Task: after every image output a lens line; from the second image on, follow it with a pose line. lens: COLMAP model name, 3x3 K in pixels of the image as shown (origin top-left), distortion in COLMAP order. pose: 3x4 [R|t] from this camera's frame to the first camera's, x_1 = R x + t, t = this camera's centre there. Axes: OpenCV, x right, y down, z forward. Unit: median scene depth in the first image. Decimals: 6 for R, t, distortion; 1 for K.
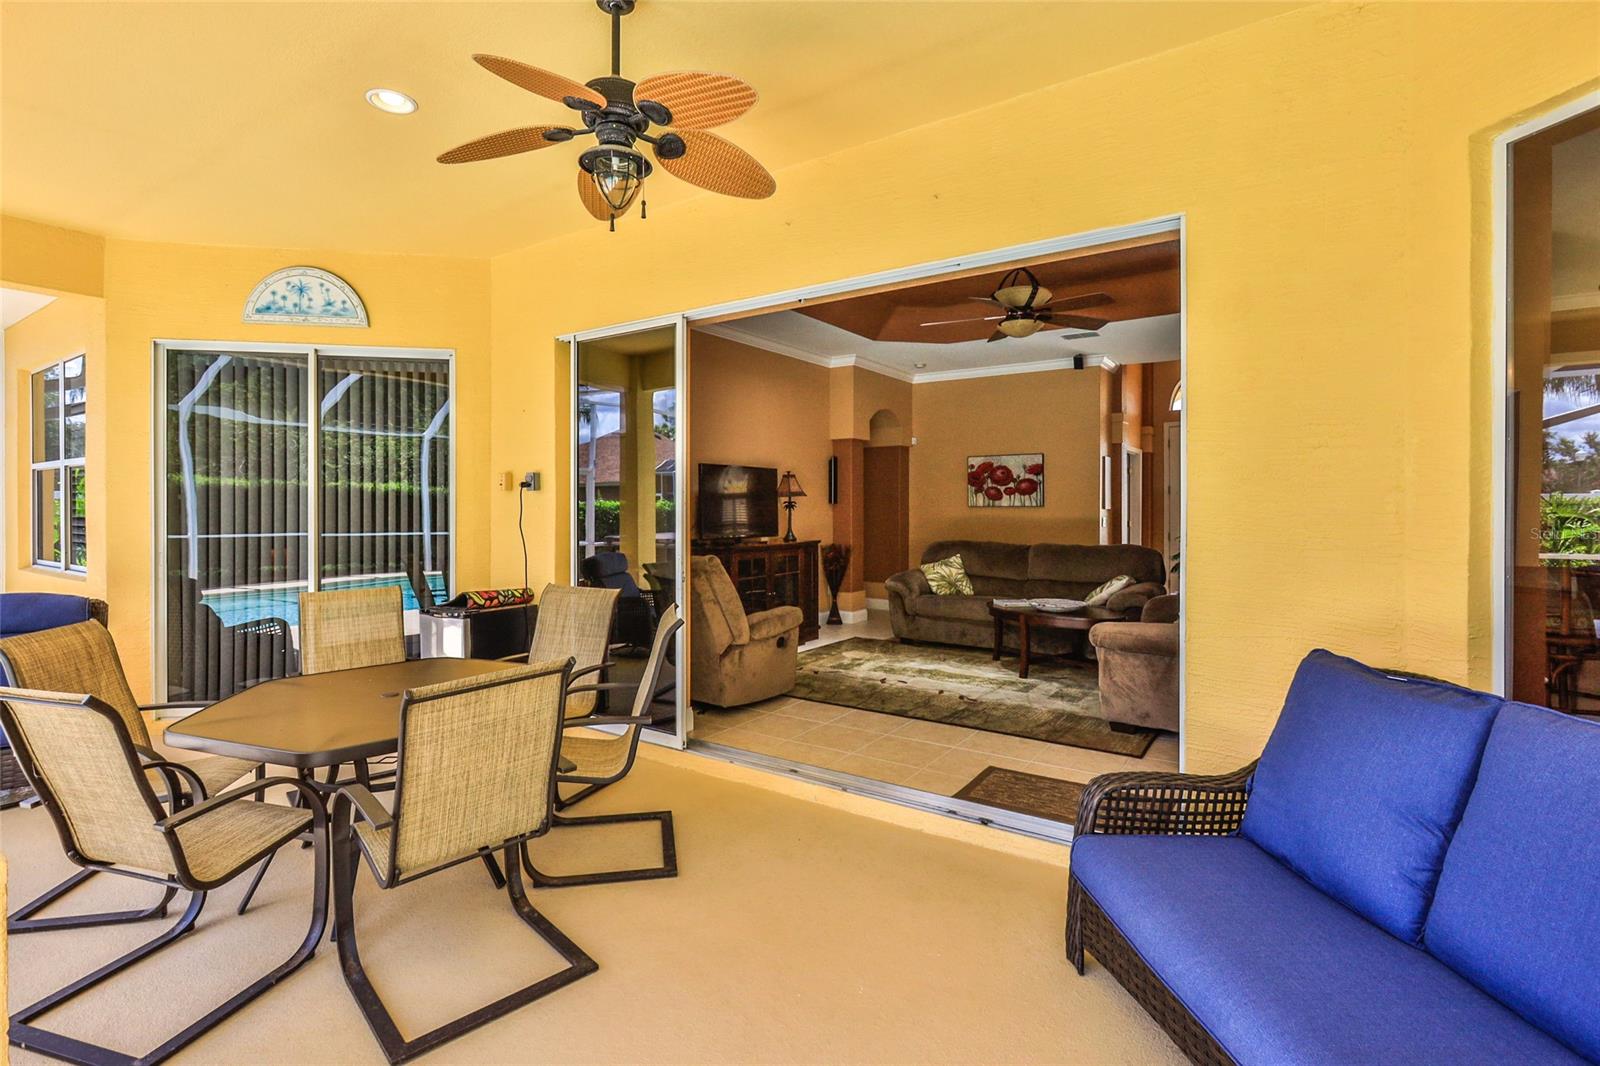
lens RADIAL K [[754.0, 0, 799.1], [0, 754.0, 524.4], [0, 0, 1]] dist [-0.003049, -0.000314]
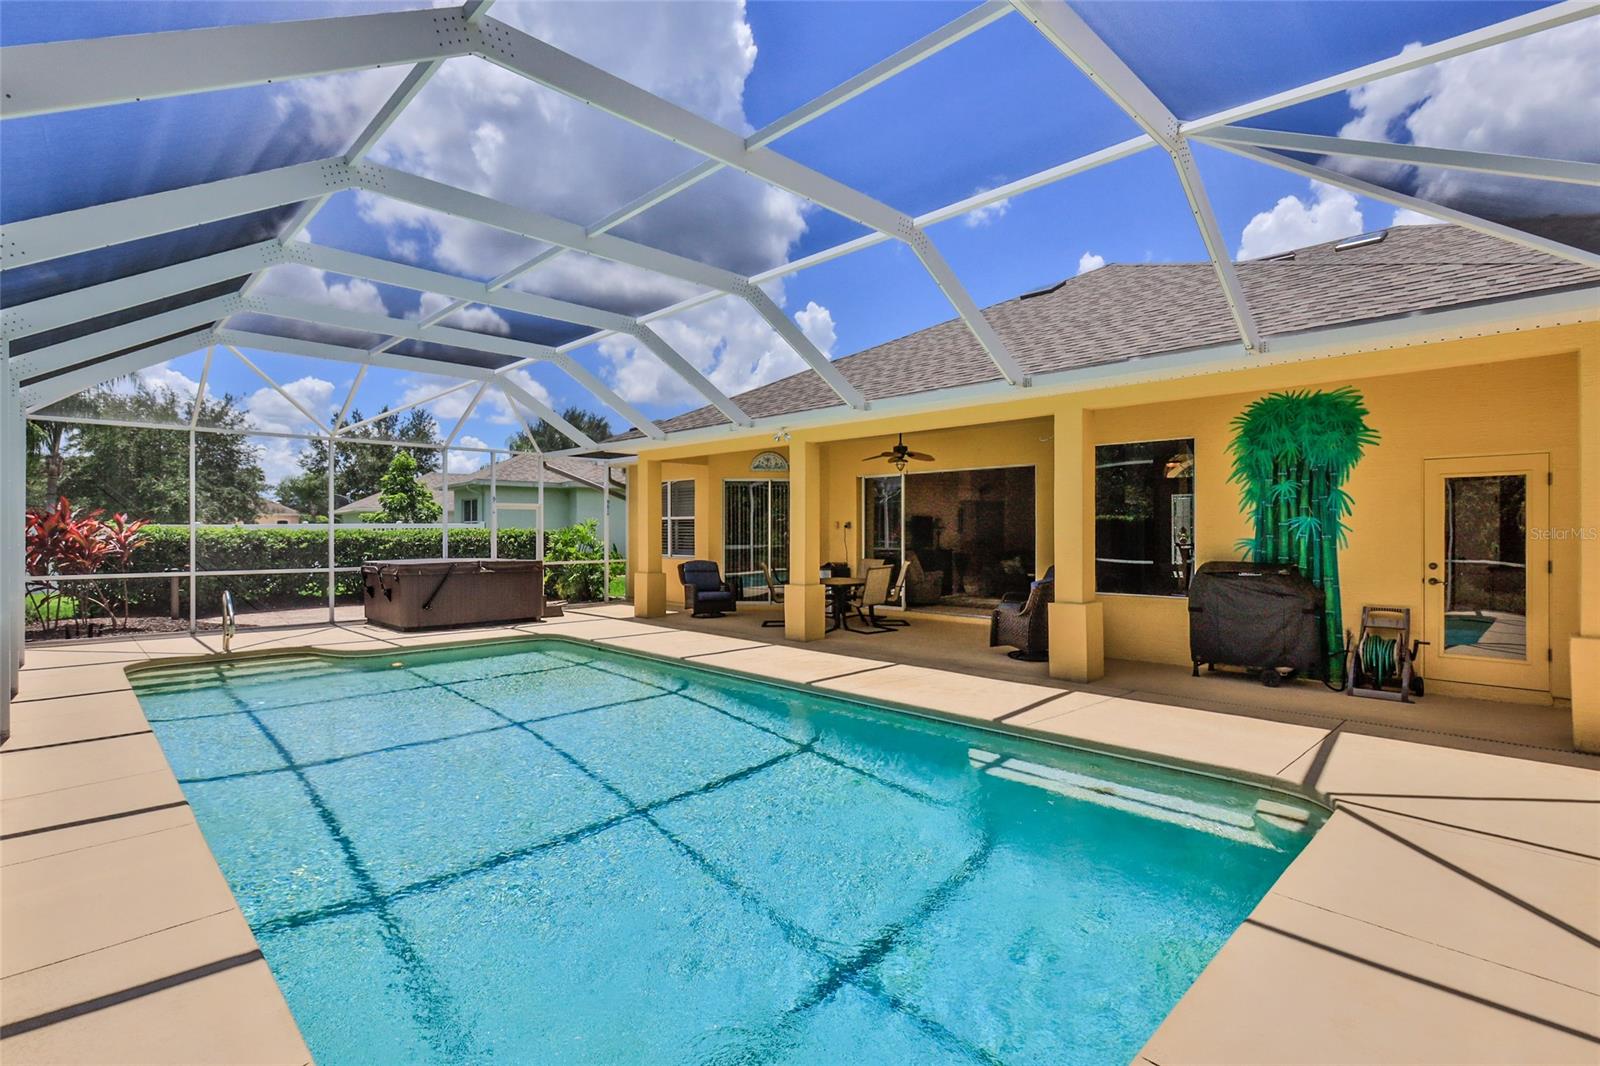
lens RADIAL K [[754.0, 0, 796.3], [0, 754.0, 537.9], [0, 0, 1]] dist [-0.003049, -0.000314]
pose [[0.980558, -0.000691, -0.196226, 0.014600], [-0.002203, 0.999892, -0.014528, 0.026738], [0.196215, 0.014678, 0.980451, -1.525873]]
